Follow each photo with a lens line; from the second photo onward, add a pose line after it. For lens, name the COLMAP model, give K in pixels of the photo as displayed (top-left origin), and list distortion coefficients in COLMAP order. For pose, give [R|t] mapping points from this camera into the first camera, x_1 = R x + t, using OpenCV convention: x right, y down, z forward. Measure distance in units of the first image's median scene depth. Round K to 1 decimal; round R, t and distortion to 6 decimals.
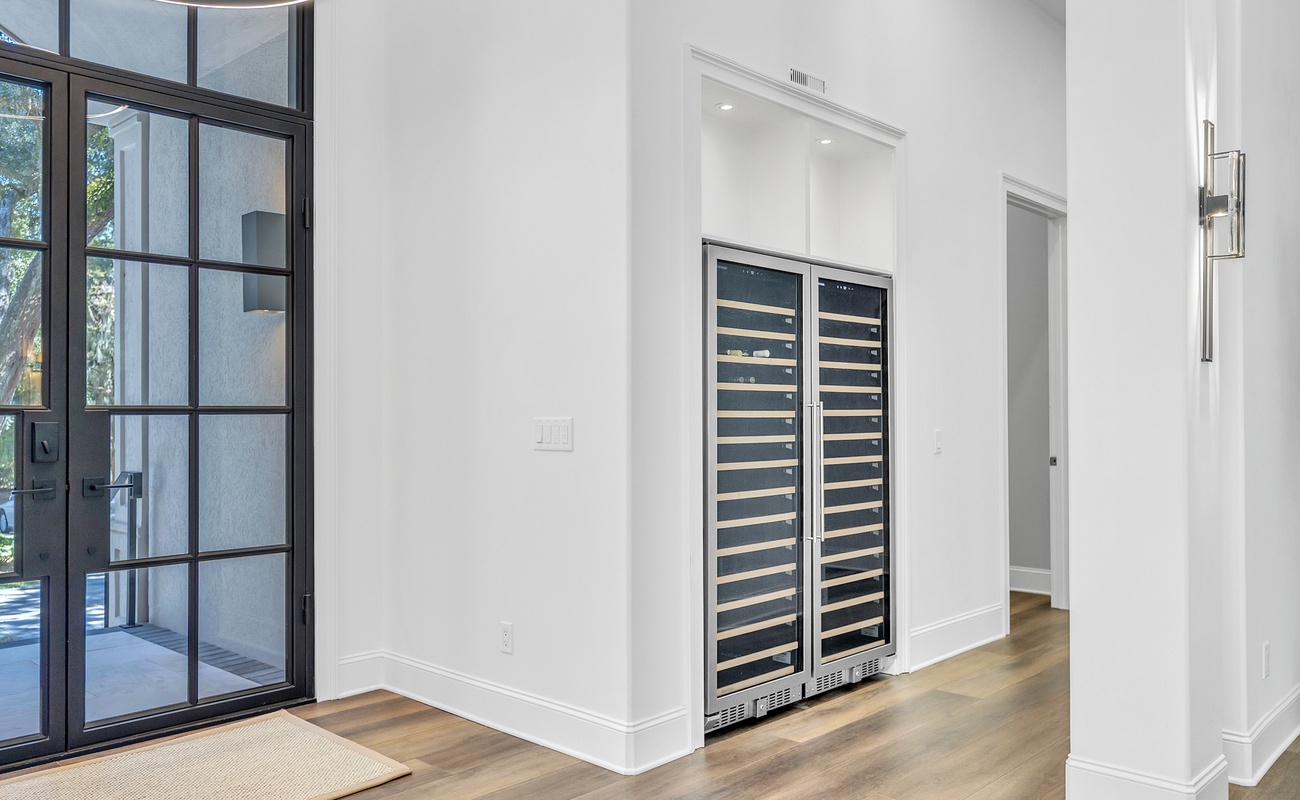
lens RADIAL K [[995.2, 0, 650.0], [0, 995.2, 400.0], [0, 0, 1]] dist [-0.000688, -0.000672]
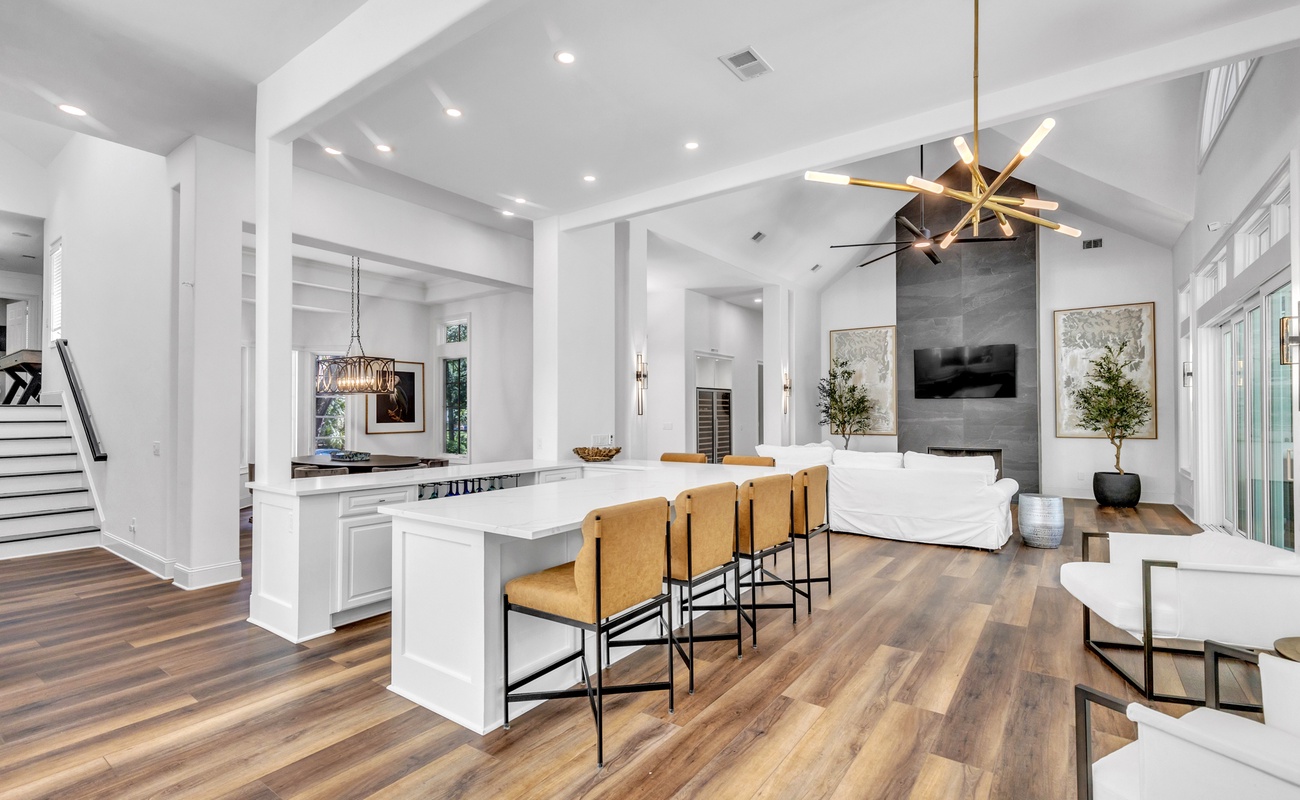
lens RADIAL K [[589.5, 0, 653.6], [0, 589.5, 403.5], [0, 0, 1]] dist [0.011137, 0.000034]
pose [[0.990168, 0.003847, 0.139832, -0.562078], [-0.003266, 0.999985, -0.004384, -0.063821], [-0.139847, 0.003884, 0.990165, -1.871379]]
